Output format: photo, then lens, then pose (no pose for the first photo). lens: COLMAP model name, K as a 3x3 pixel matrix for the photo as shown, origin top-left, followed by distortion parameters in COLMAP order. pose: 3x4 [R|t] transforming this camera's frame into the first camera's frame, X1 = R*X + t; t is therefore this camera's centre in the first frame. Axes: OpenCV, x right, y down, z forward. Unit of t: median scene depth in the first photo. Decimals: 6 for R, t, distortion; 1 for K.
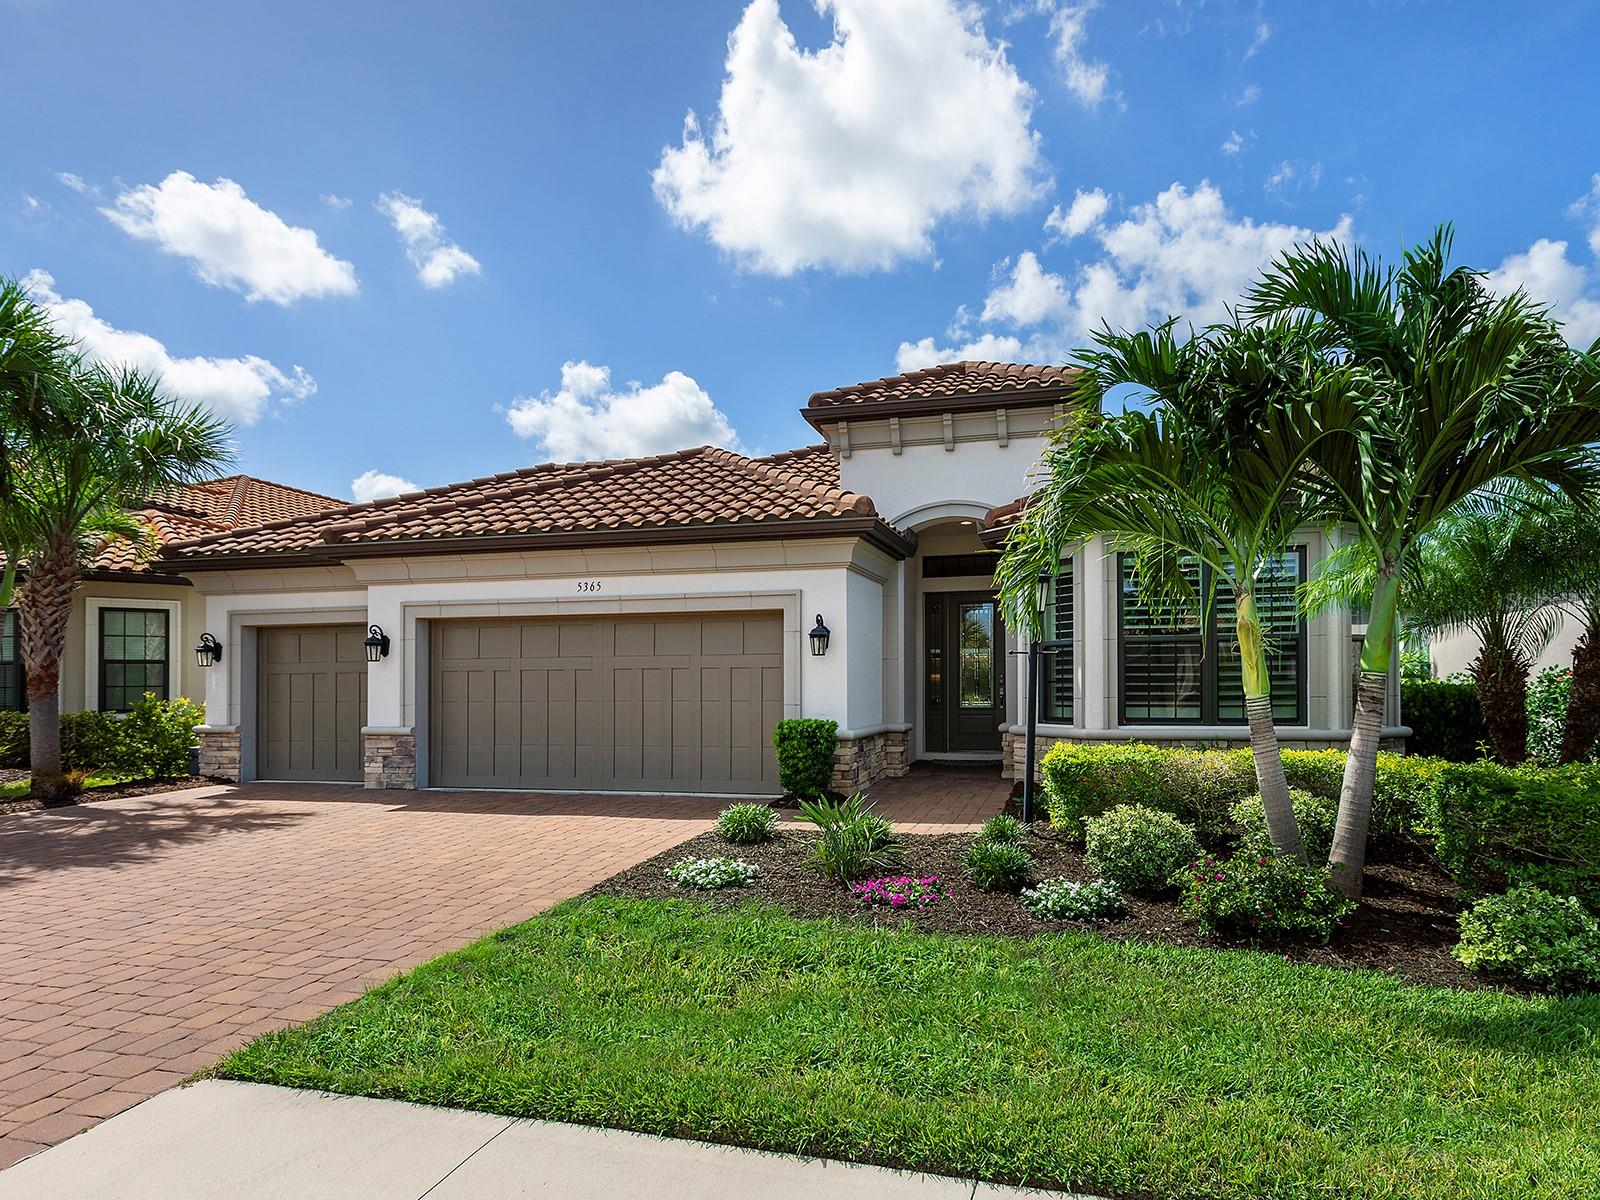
lens RADIAL K [[802.4, 0, 799.9], [0, 802.4, 612.0], [0, 0, 1]] dist [-0.004622, 0.000435]
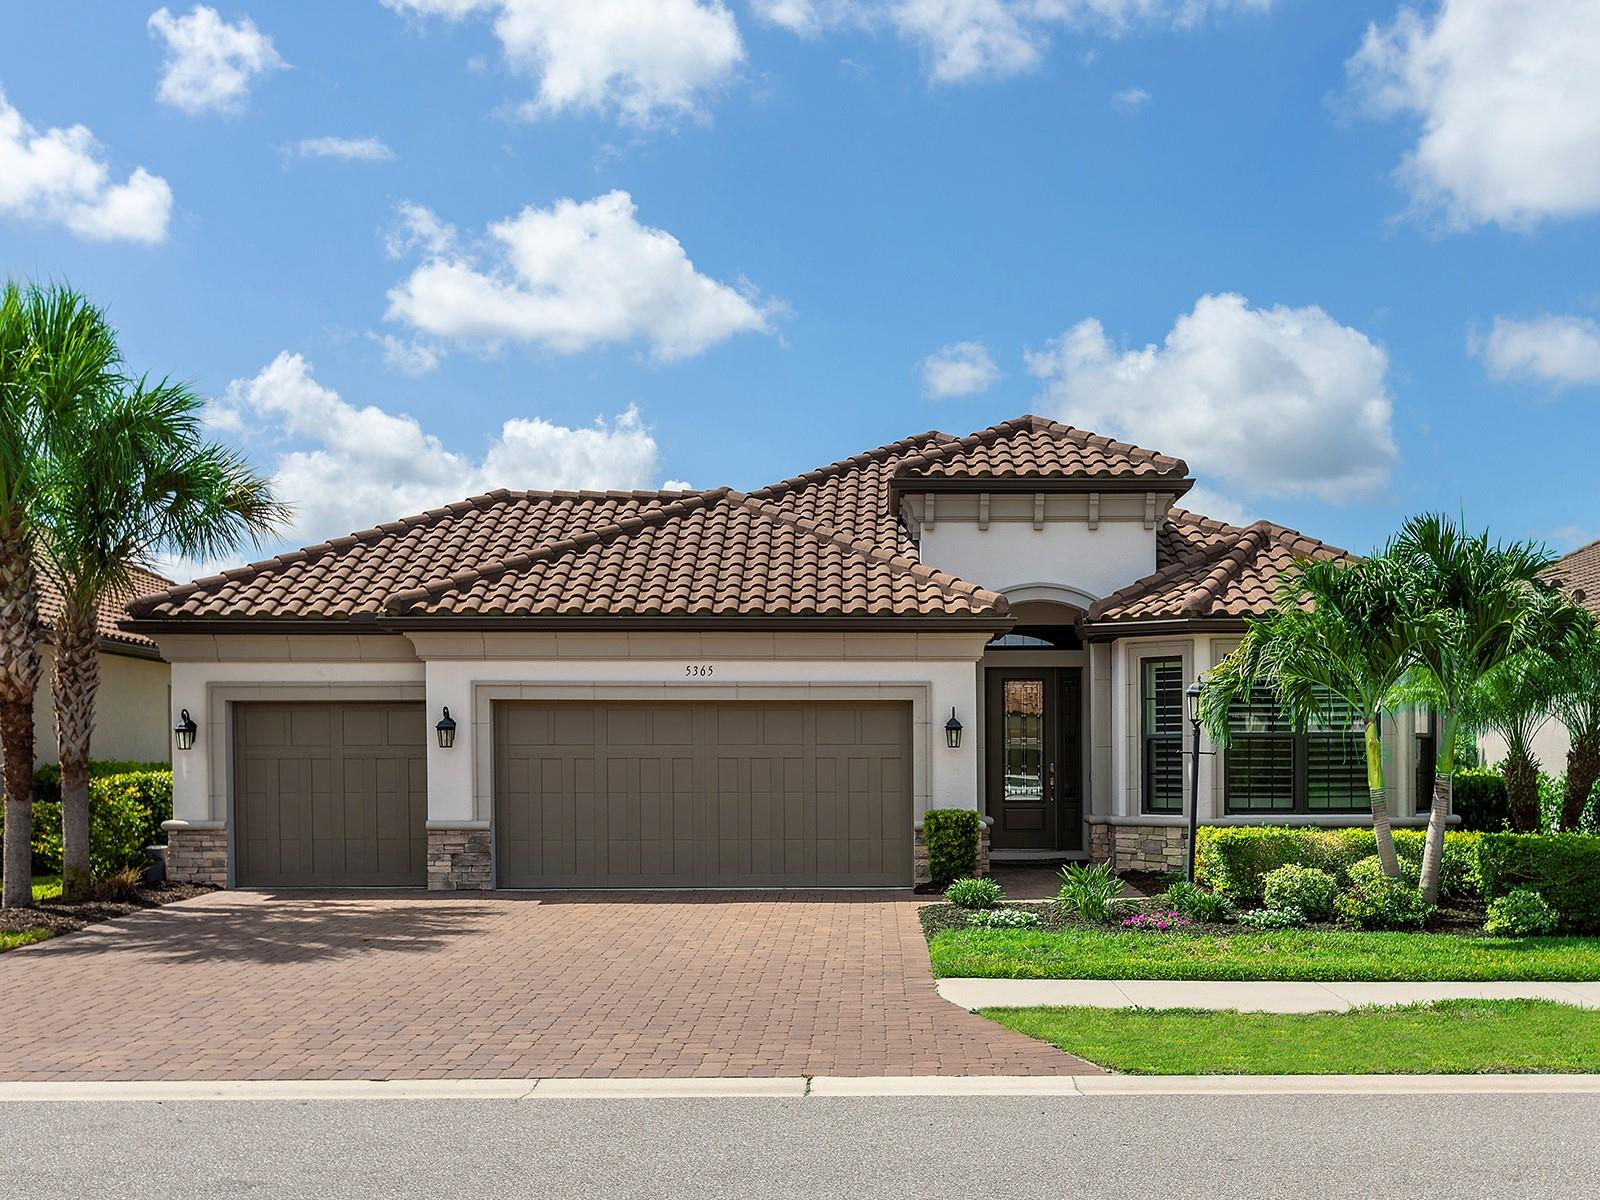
lens RADIAL K [[1388.1, 0, 800.7], [0, 1388.1, 596.0], [0, 0, 1]] dist [-0.017698, -0.008367]
pose [[0.977407, 0.030848, 0.209104, -0.508589], [-0.024200, 0.999119, -0.034277, -0.068751], [-0.209977, 0.028442, 0.977292, -0.648507]]
